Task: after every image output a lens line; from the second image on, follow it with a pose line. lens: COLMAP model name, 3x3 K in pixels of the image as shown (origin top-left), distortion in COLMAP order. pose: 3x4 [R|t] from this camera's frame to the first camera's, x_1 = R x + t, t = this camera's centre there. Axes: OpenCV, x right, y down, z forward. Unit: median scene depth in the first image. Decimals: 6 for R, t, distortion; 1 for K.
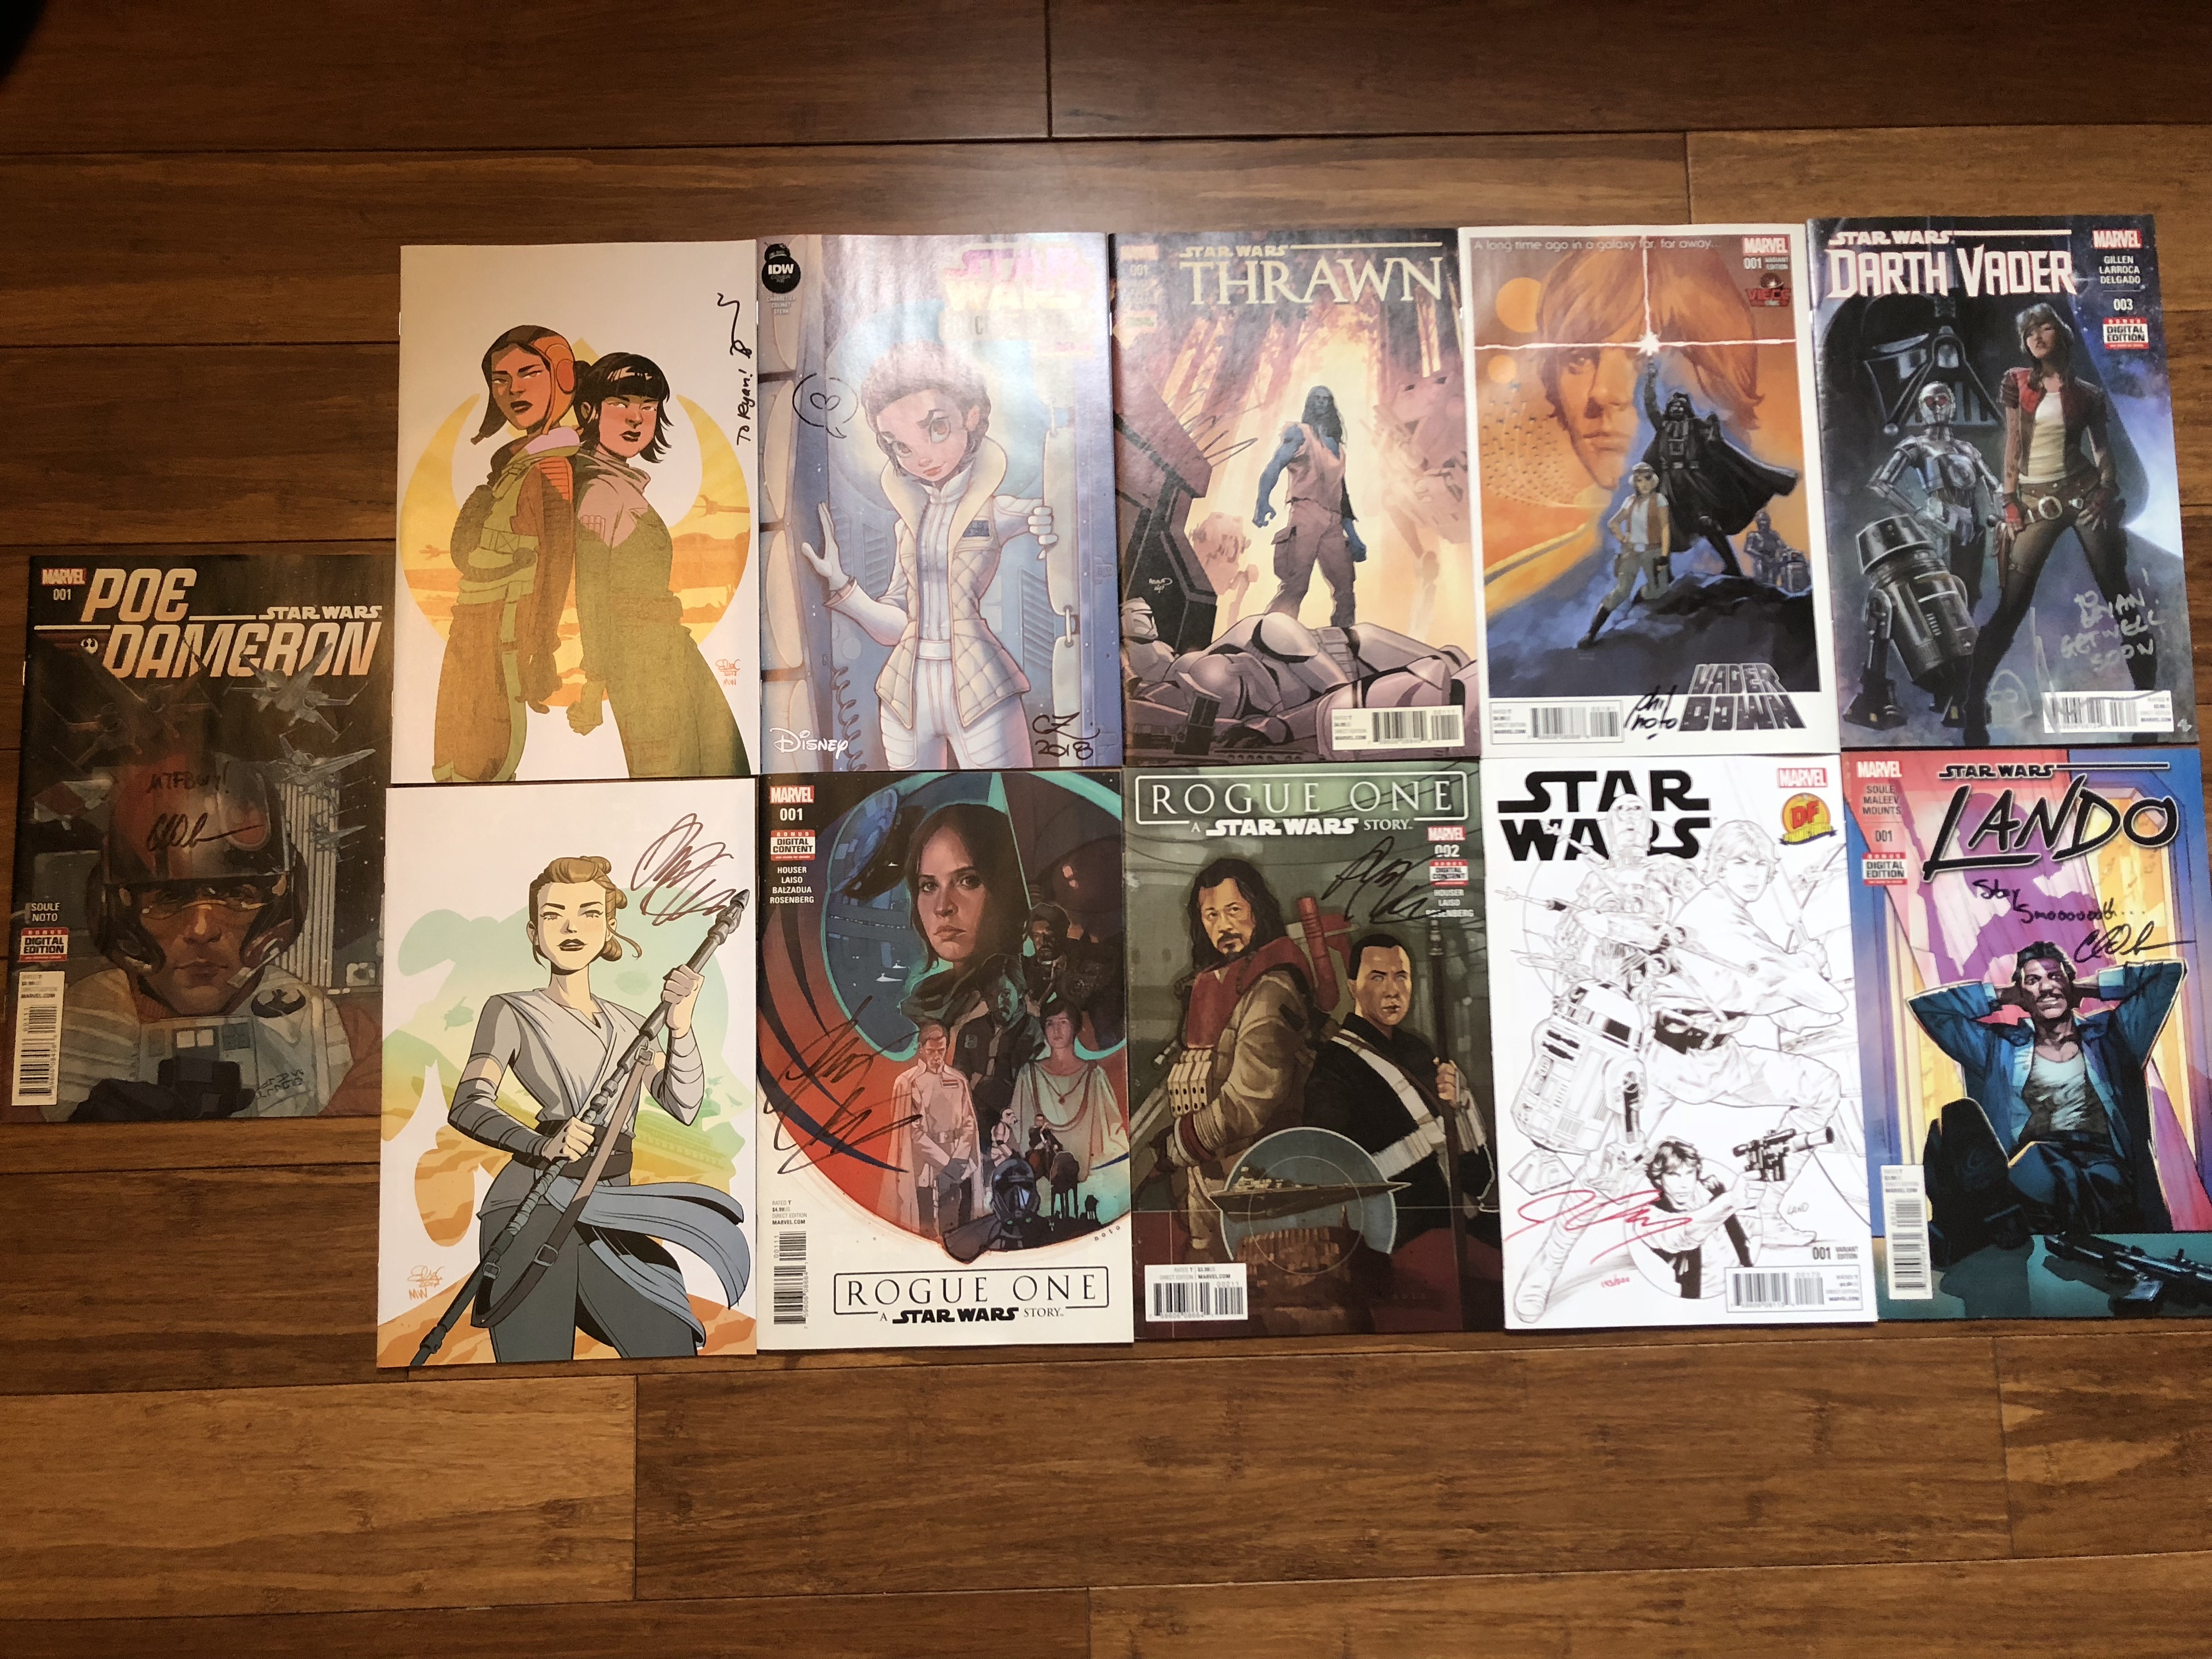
lens RADIAL K [[1824.4, 0, 1104.0], [0, 1824.4, 816.6], [0, 0, 1]] dist [0.024446, -0.048940]
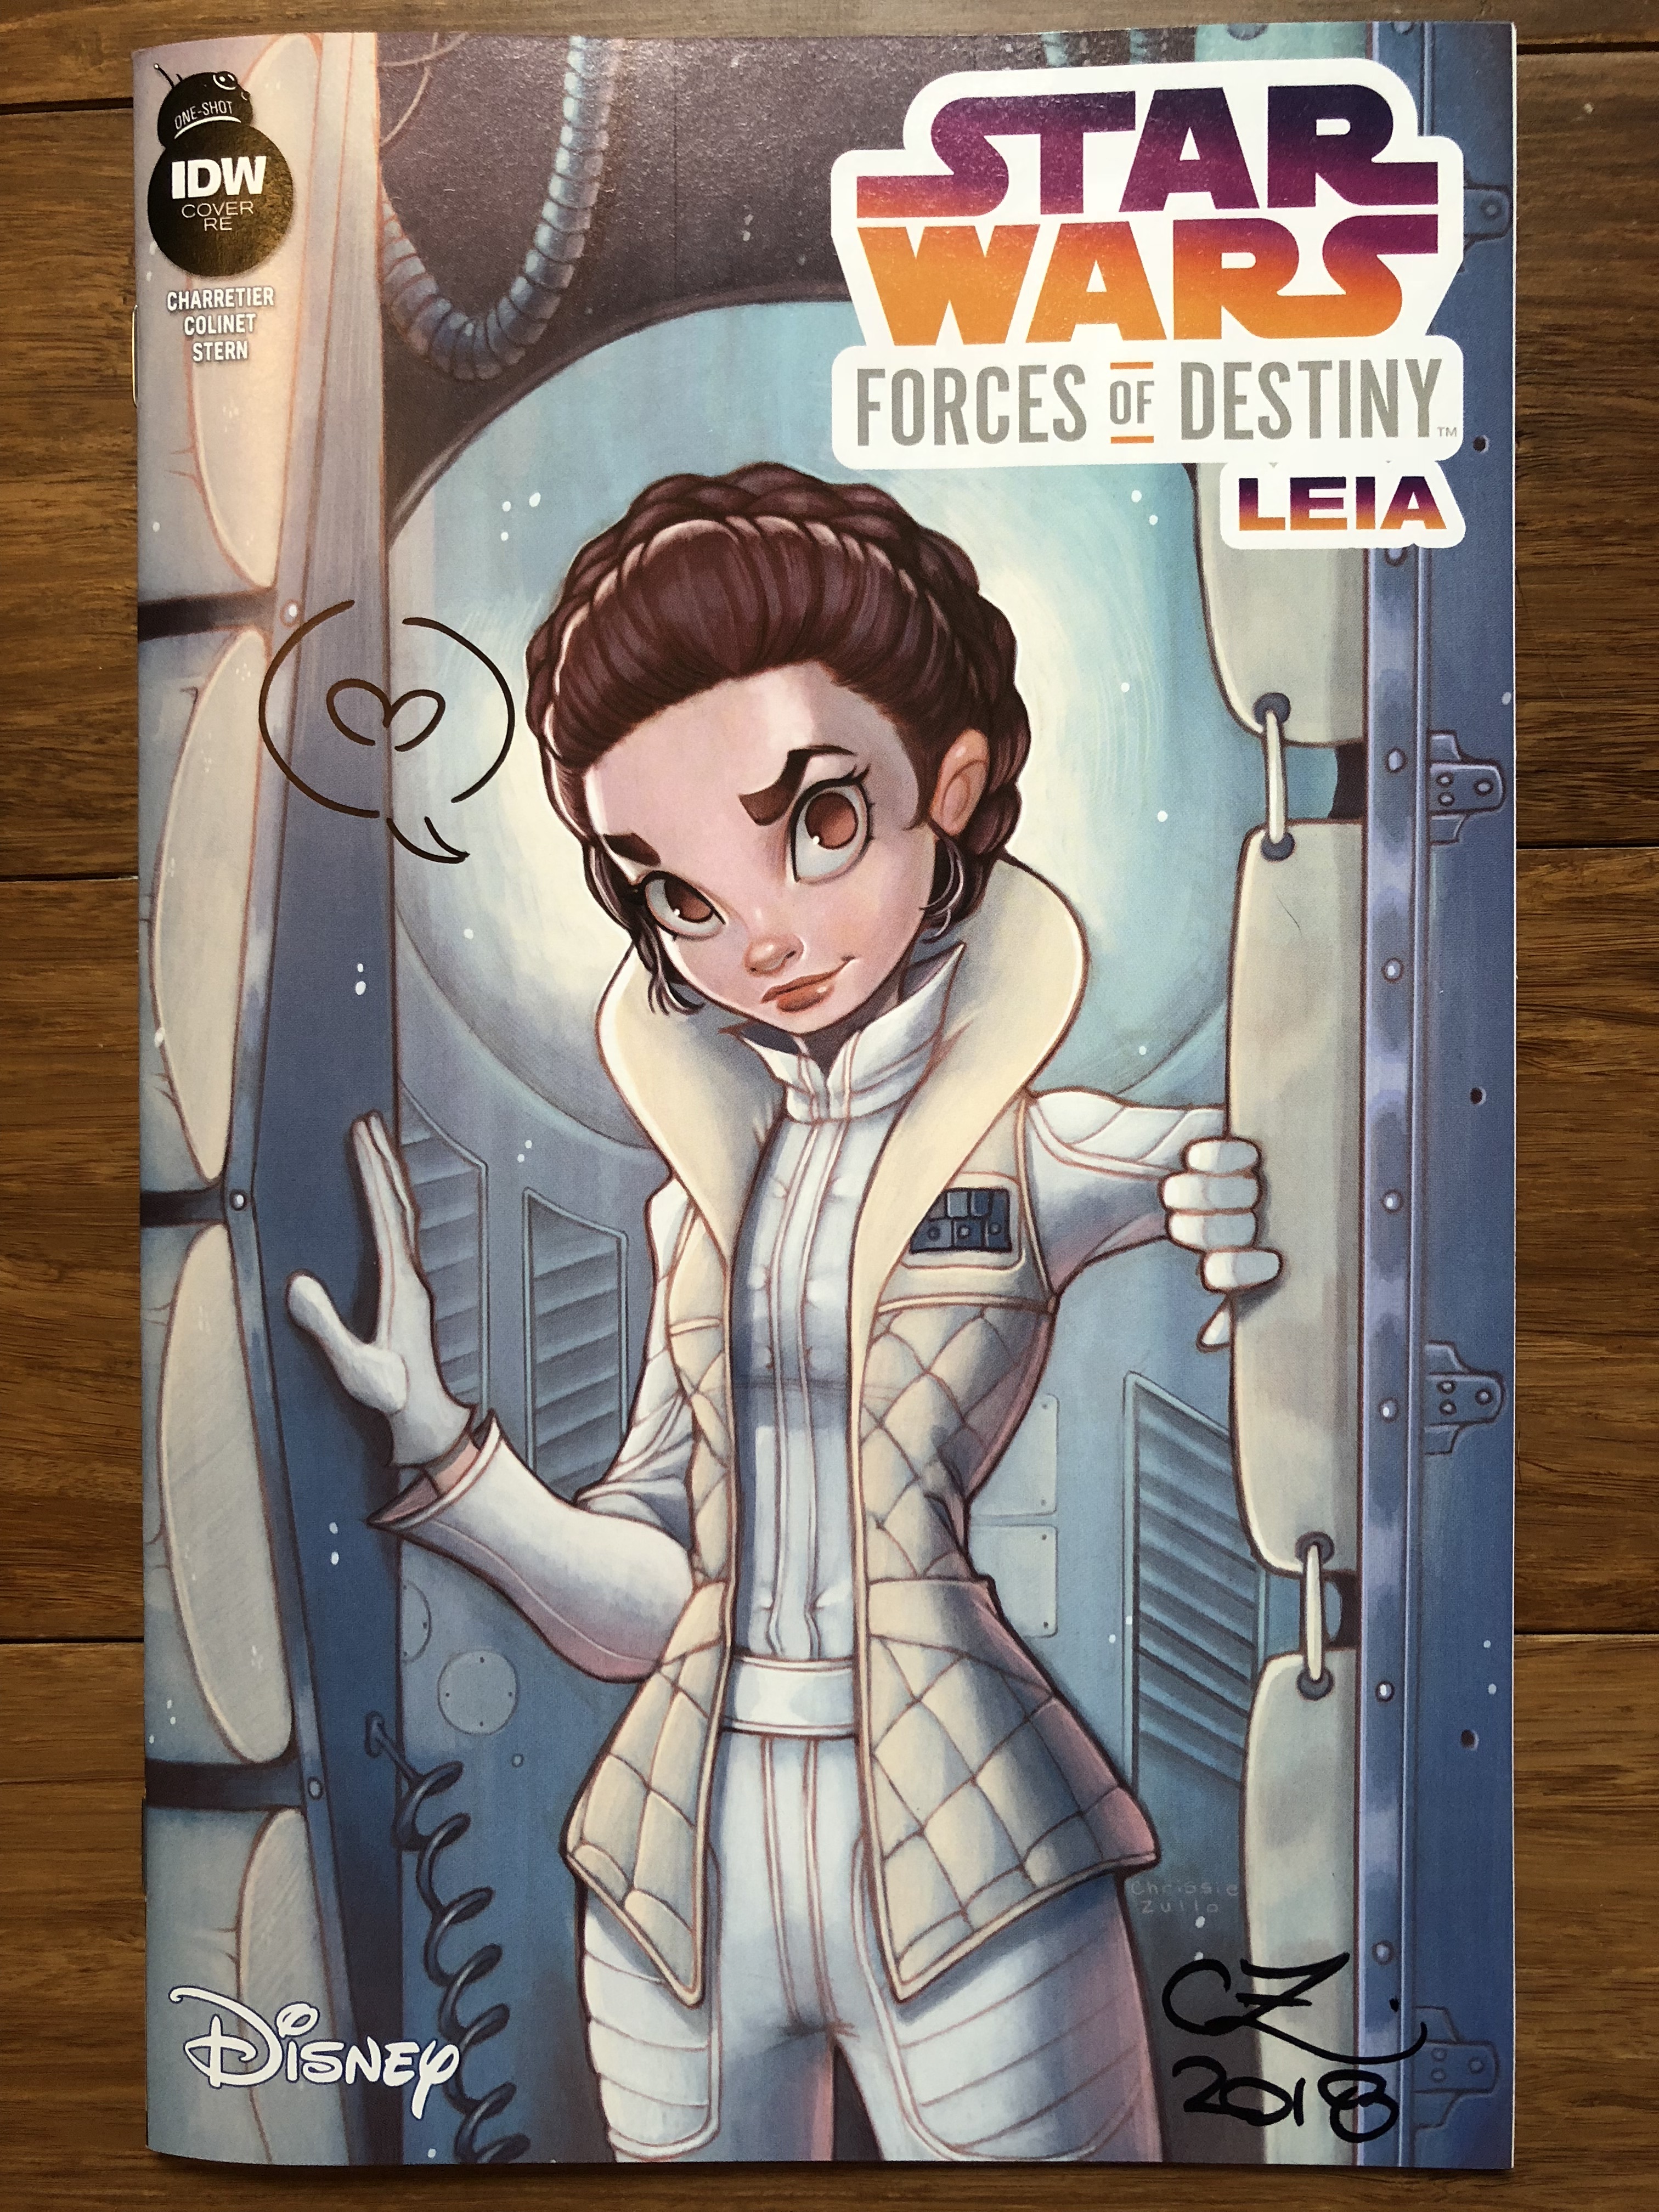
lens RADIAL K [[1824.4, 0, 837.4], [0, 1824.4, 1101.8], [0, 0, 1]] dist [0.024446, -0.048940]
pose [[0.996533, 0.027453, -0.078539, -0.070724], [-0.018252, 0.993134, 0.115551, -0.212704], [0.081172, -0.113717, 0.990192, 0.777359]]
